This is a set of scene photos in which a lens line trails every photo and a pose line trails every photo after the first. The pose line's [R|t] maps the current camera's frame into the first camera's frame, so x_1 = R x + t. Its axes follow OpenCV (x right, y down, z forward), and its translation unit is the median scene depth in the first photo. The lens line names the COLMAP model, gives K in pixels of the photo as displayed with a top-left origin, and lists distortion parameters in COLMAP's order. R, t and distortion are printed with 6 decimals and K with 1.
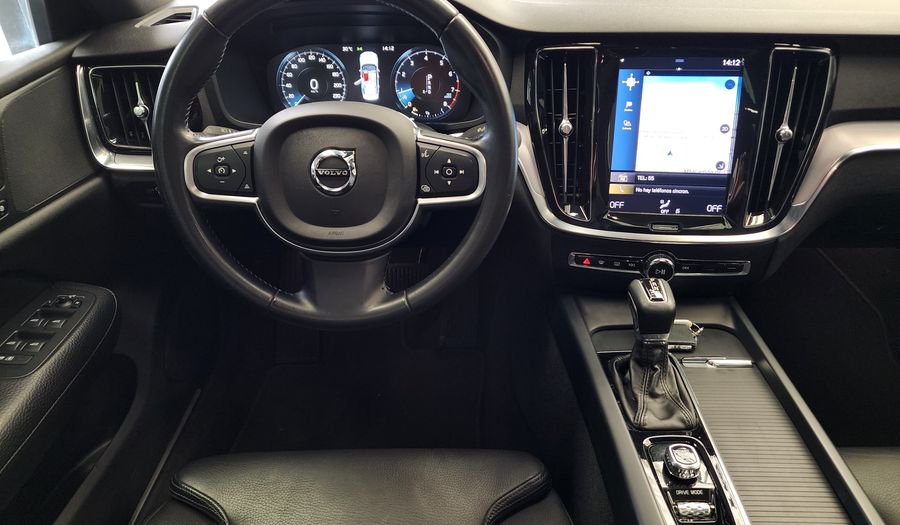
lens RADIAL K [[618.2, 0, 450.0], [0, 618.2, 262.5], [0, 0, 1]] dist [0.002751, 0.002431]
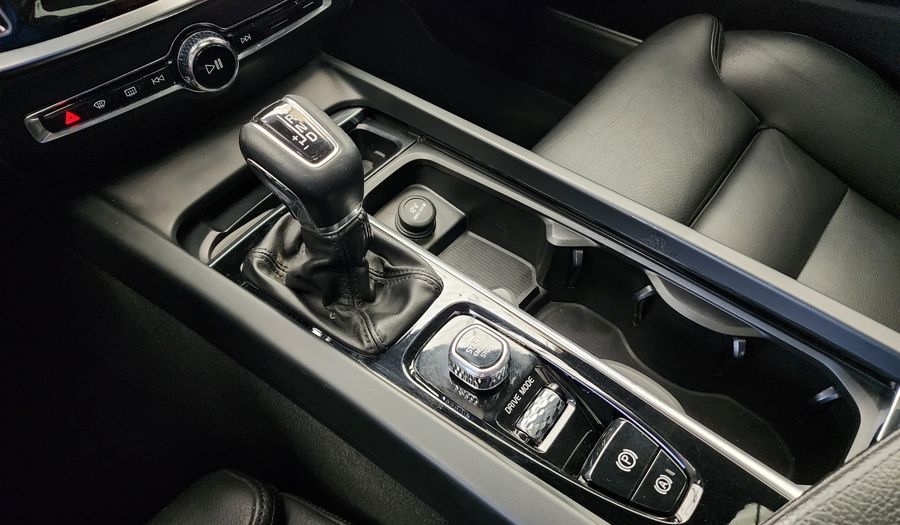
lens RADIAL K [[618.2, 0, 450.0], [0, 618.2, 262.5], [0, 0, 1]] dist [0.002751, 0.002431]
pose [[0.622119, -0.608771, 0.492307, 0.106834], [0.424208, 0.790607, 0.441575, 0.000240], [-0.658040, -0.065872, 0.750096, 0.467291]]
